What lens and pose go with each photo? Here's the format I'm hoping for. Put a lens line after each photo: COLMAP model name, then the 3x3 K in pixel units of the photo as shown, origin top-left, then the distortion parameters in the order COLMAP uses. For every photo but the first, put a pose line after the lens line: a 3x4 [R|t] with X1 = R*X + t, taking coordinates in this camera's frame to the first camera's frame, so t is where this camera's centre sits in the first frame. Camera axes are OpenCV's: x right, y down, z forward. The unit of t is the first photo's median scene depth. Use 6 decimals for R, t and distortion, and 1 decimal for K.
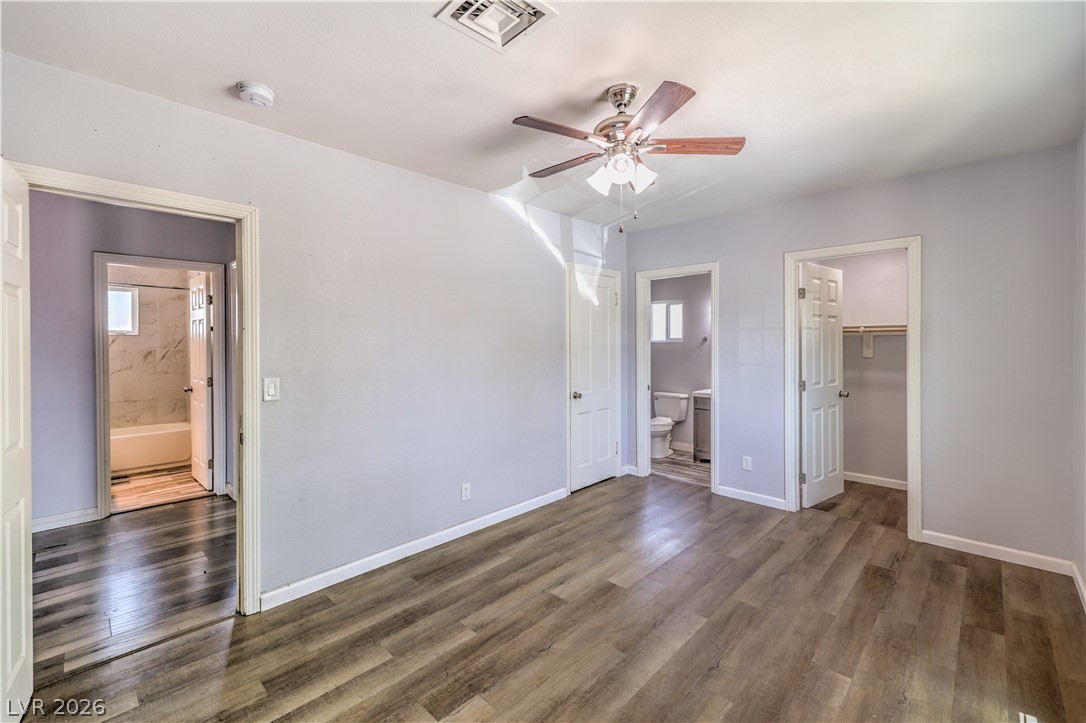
lens RADIAL K [[457.9, 0, 552.4], [0, 457.9, 342.9], [0, 0, 1]] dist [0.003355, 0.000371]
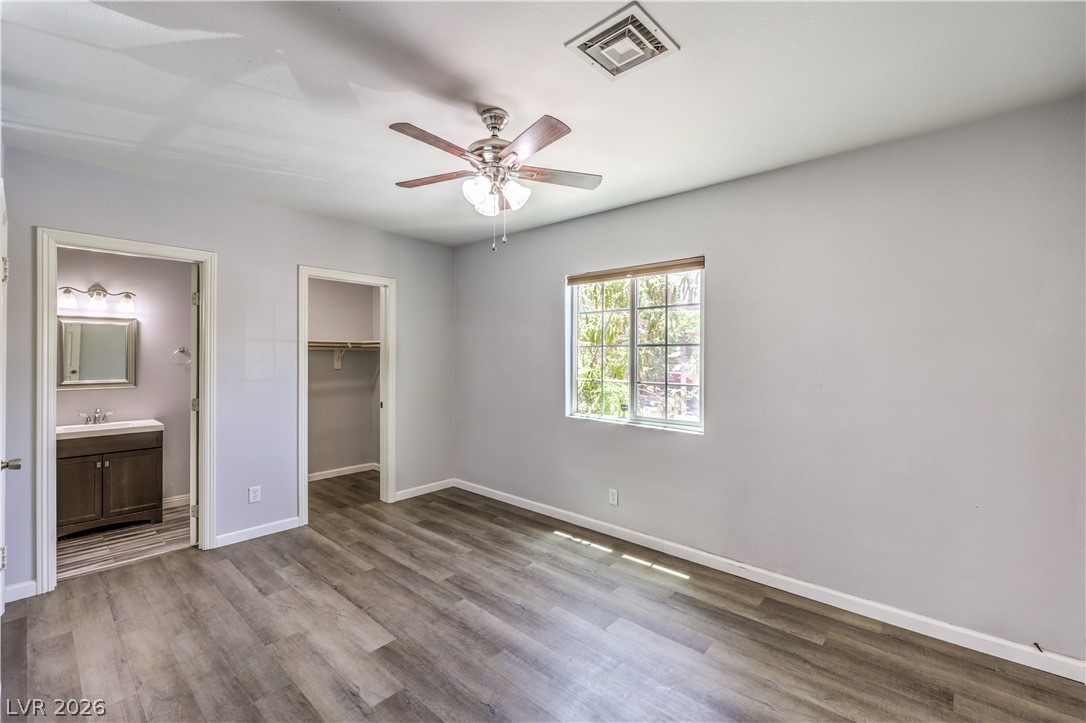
lens RADIAL K [[457.9, 0, 540.0], [0, 457.9, 357.4], [0, 0, 1]] dist [0.003355, 0.000371]
pose [[-0.045253, 0.004138, 0.998967, -0.660828], [-0.011407, 0.999924, -0.004659, 0.001042], [-0.998910, -0.011606, -0.045203, 0.702359]]
